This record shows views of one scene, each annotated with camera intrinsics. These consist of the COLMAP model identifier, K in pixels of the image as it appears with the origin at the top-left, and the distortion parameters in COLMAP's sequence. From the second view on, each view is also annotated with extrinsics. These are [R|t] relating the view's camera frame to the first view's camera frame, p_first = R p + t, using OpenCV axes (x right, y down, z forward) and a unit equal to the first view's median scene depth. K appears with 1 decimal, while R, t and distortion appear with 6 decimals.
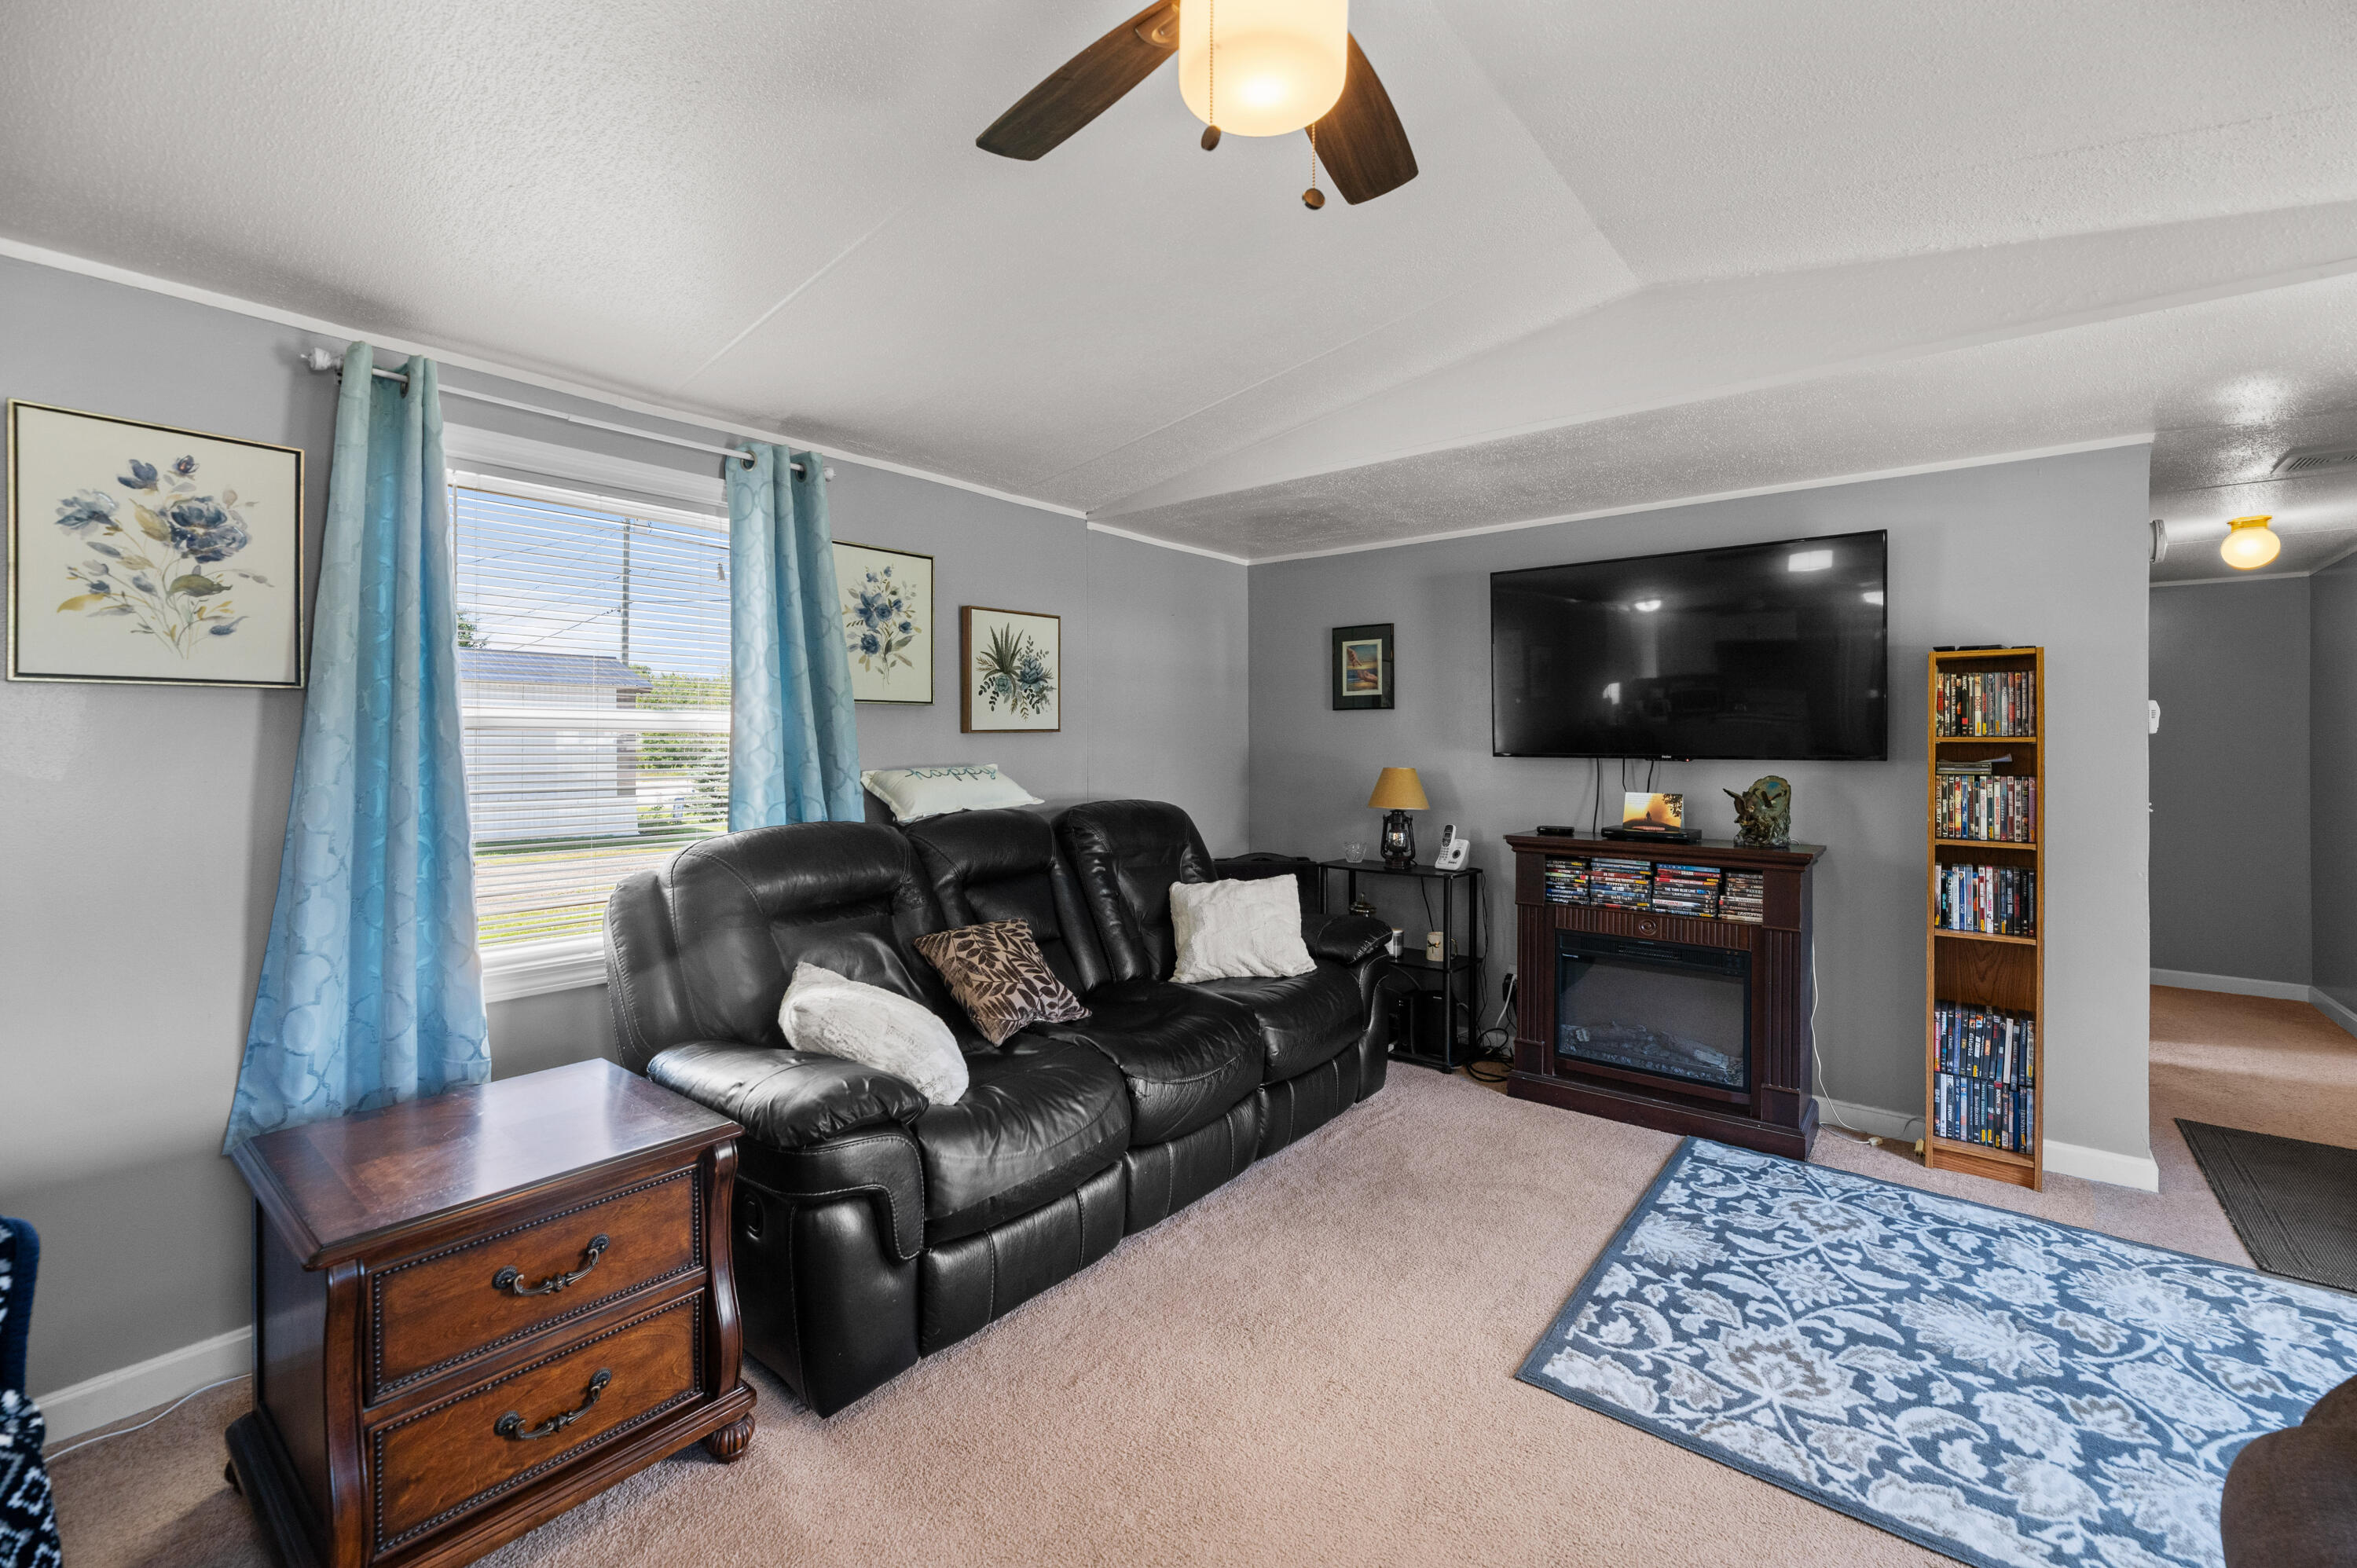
lens RADIAL K [[976.9, 0, 1170.2], [0, 976.9, 740.5], [0, 0, 1]] dist [-0.001573, 0.000295]
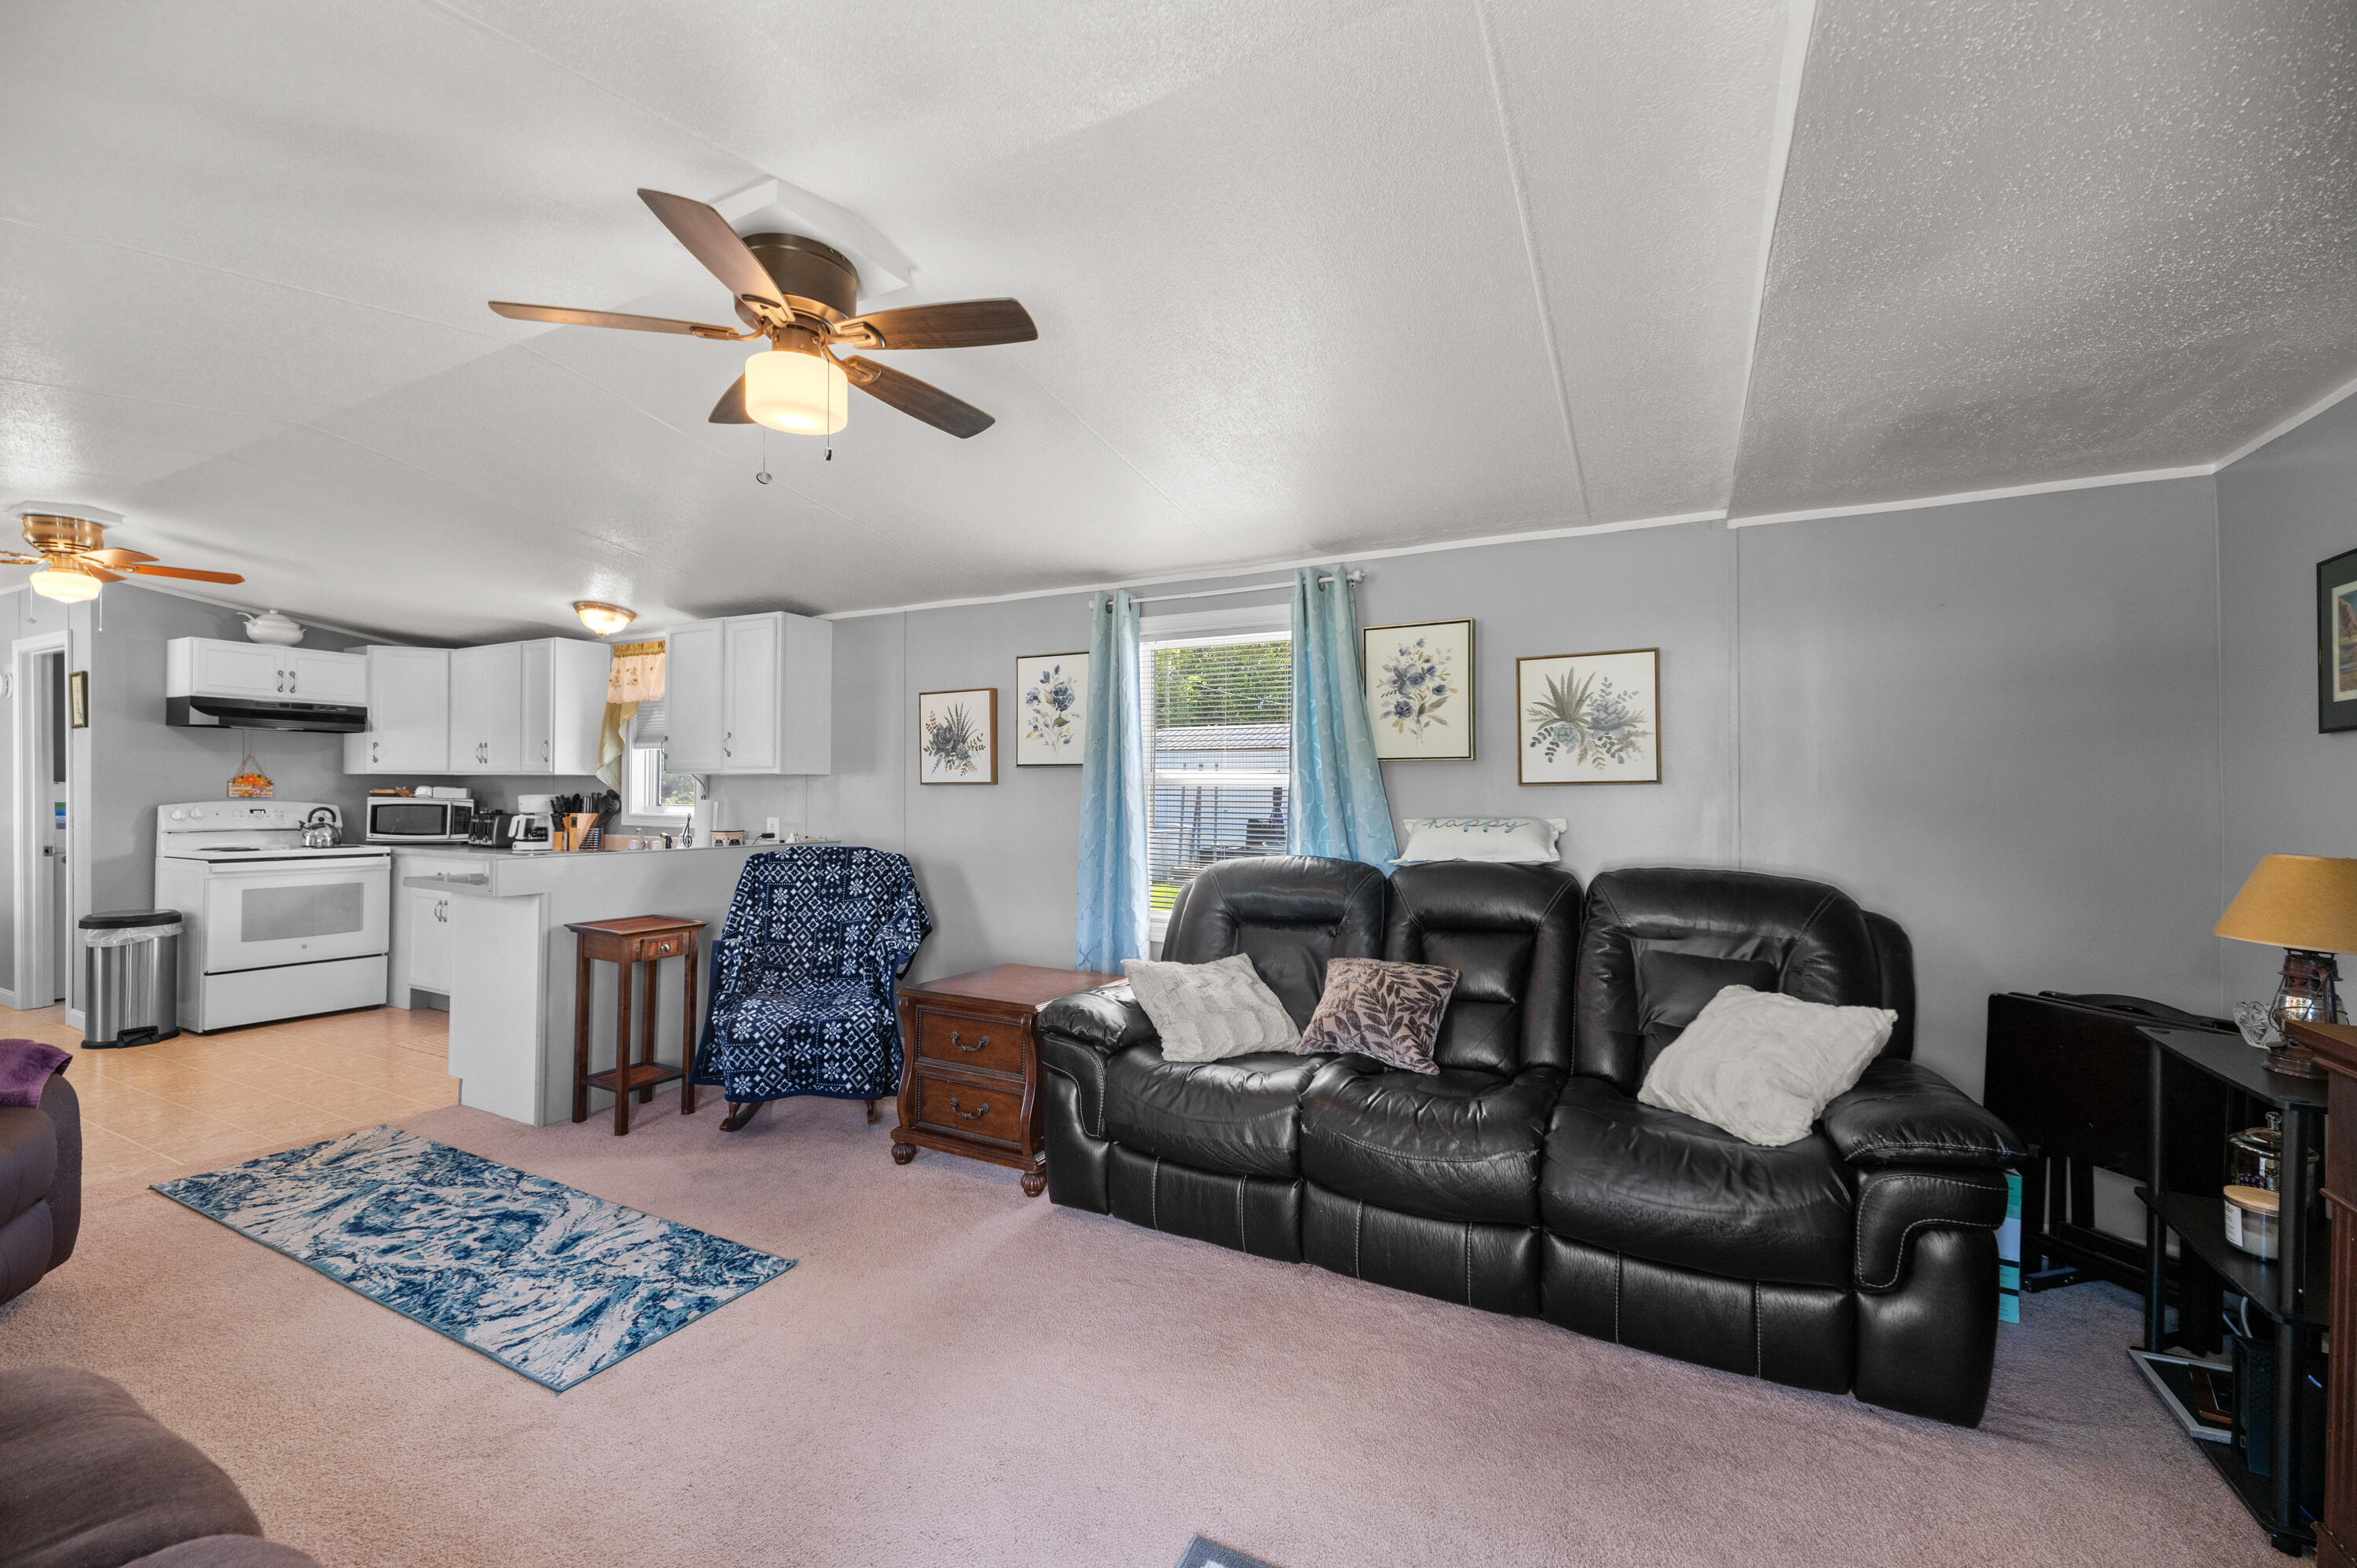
lens RADIAL K [[951.6, 0, 1185.8], [0, 951.6, 789.2], [0, 0, 1]] dist [0.000164, 0.000244]
pose [[0.207259, -0.002559, -0.978283, 0.719800], [-0.004244, 0.999985, -0.003515, 0.000609], [0.978277, 0.004880, 0.207245, 0.501818]]
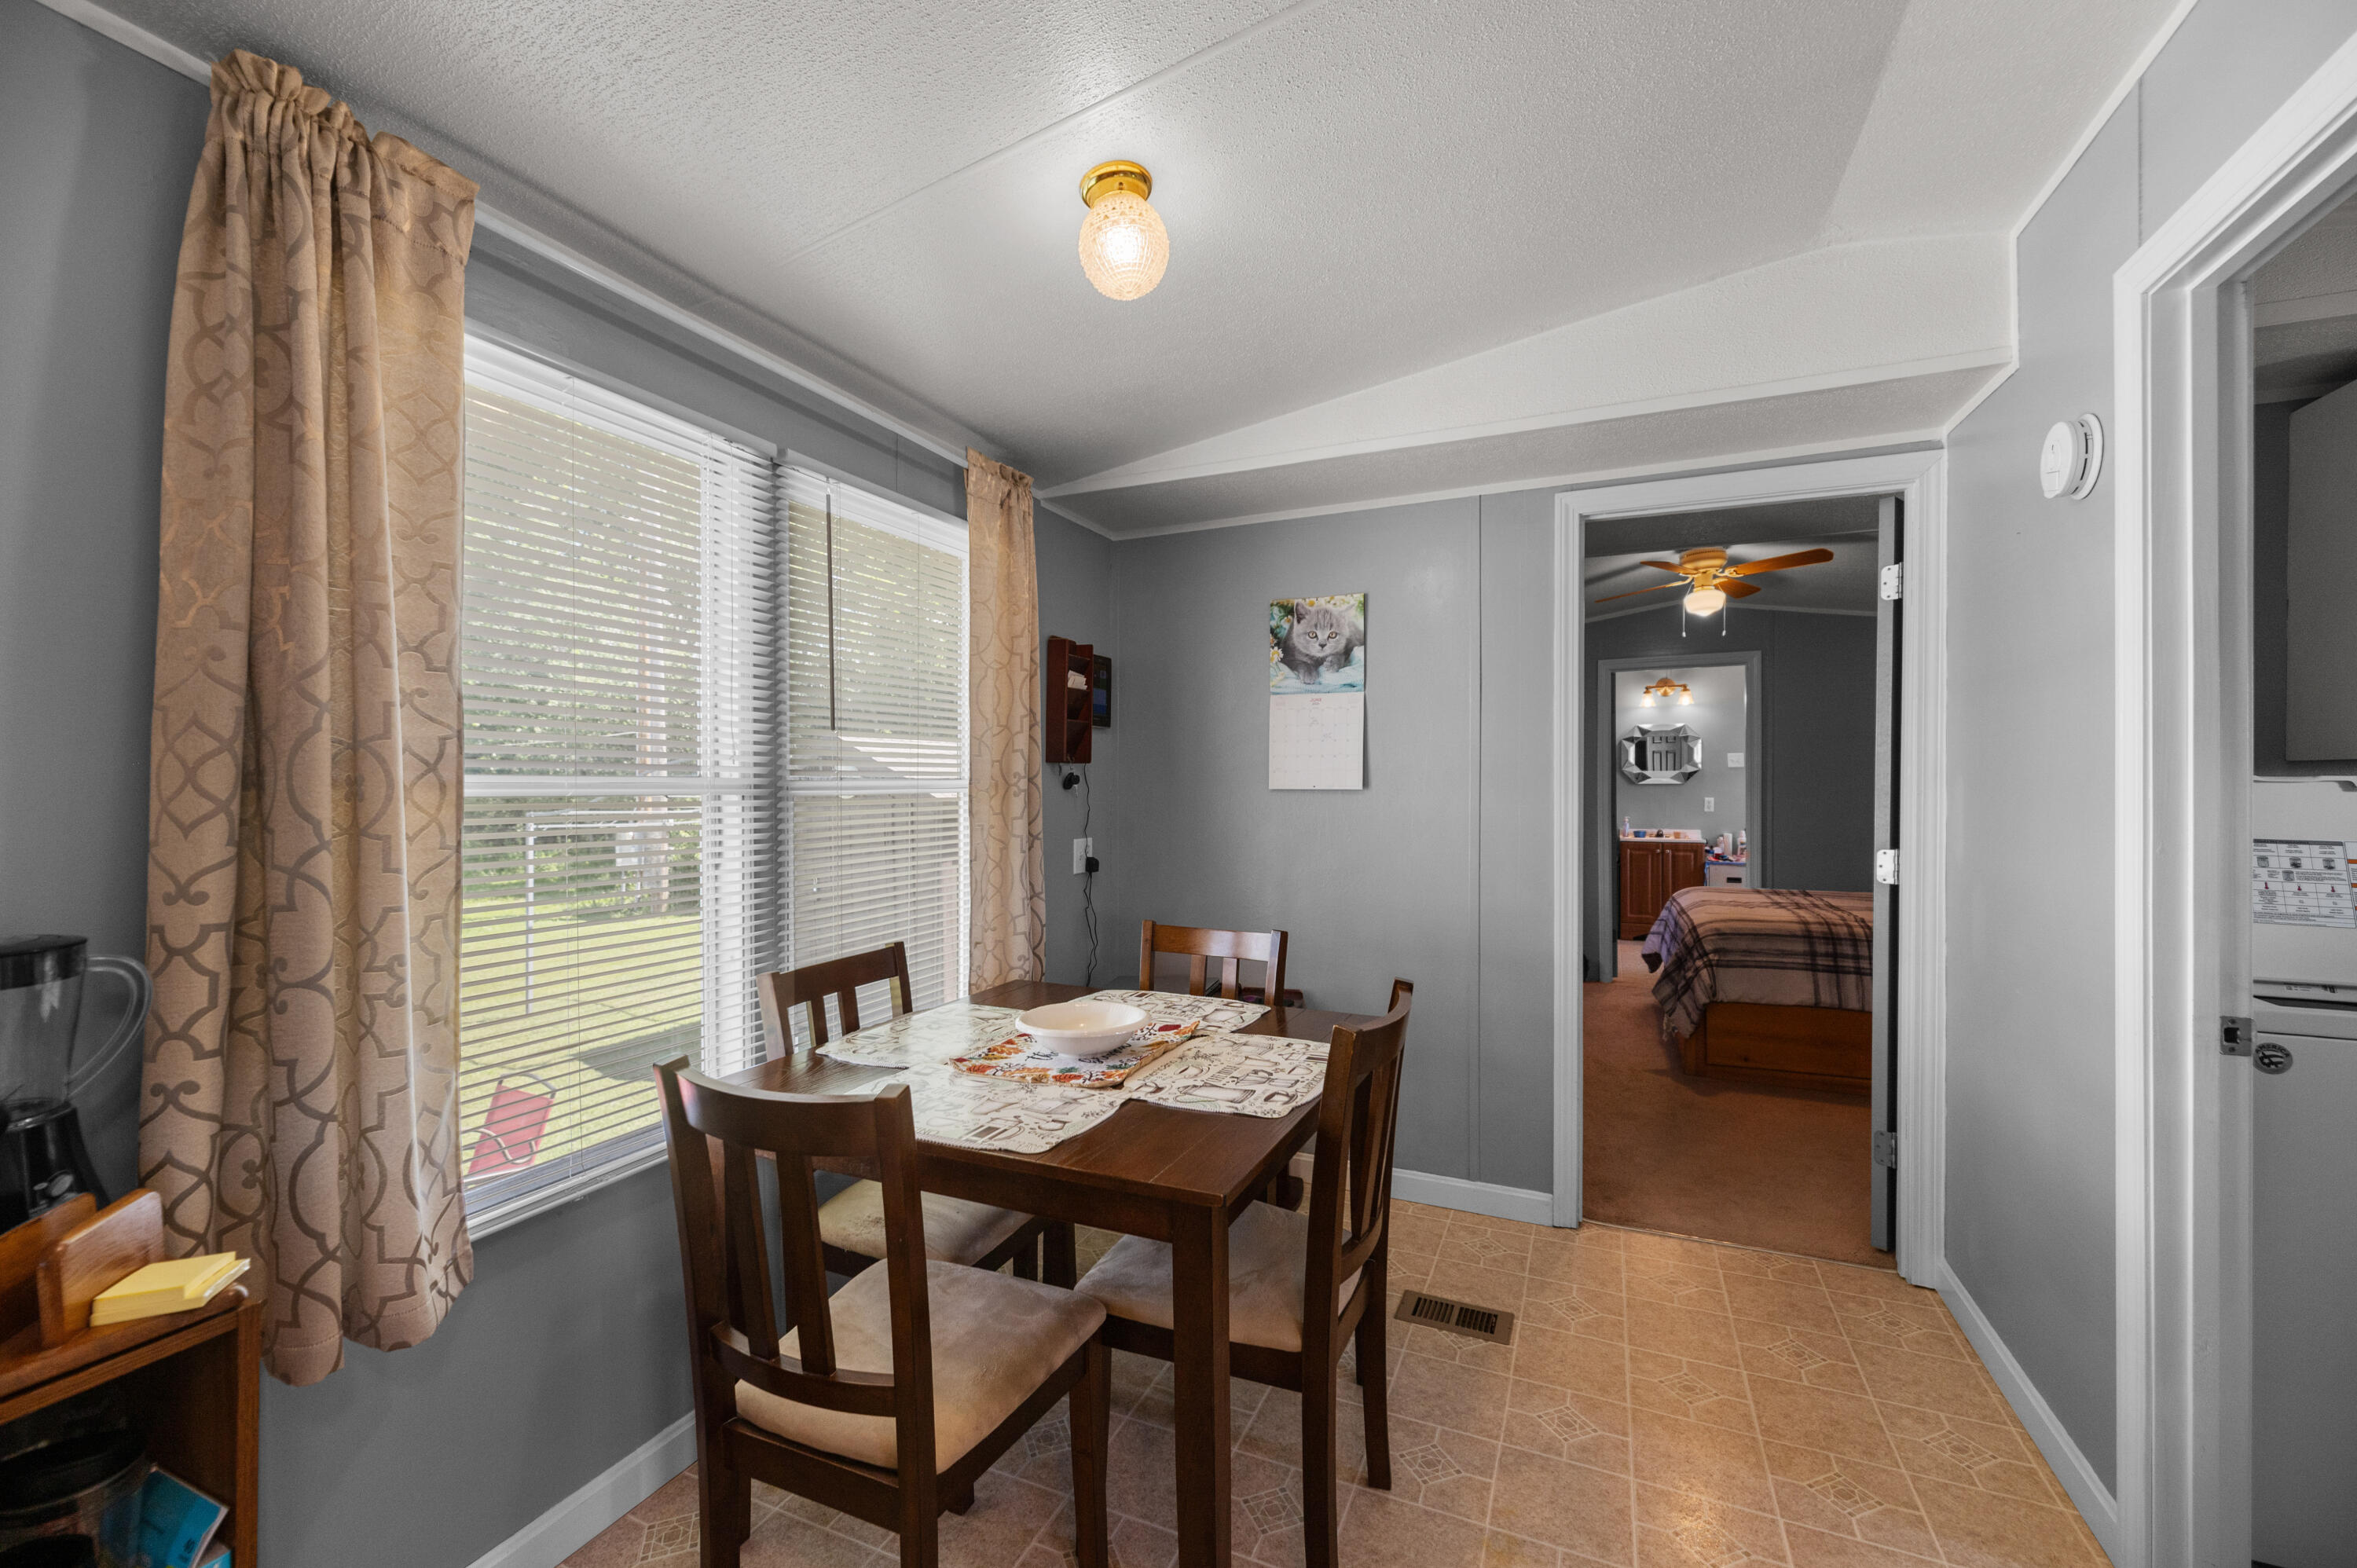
lens RADIAL K [[951.6, 0, 1185.8], [0, 951.6, 789.2], [0, 0, 1]] dist [0.000164, 0.000244]
pose [[-0.963971, -0.001749, -0.266000, -0.837373], [-0.002316, 0.999996, 0.001819, -0.000119], [0.265996, 0.002369, -0.963971, -0.891732]]
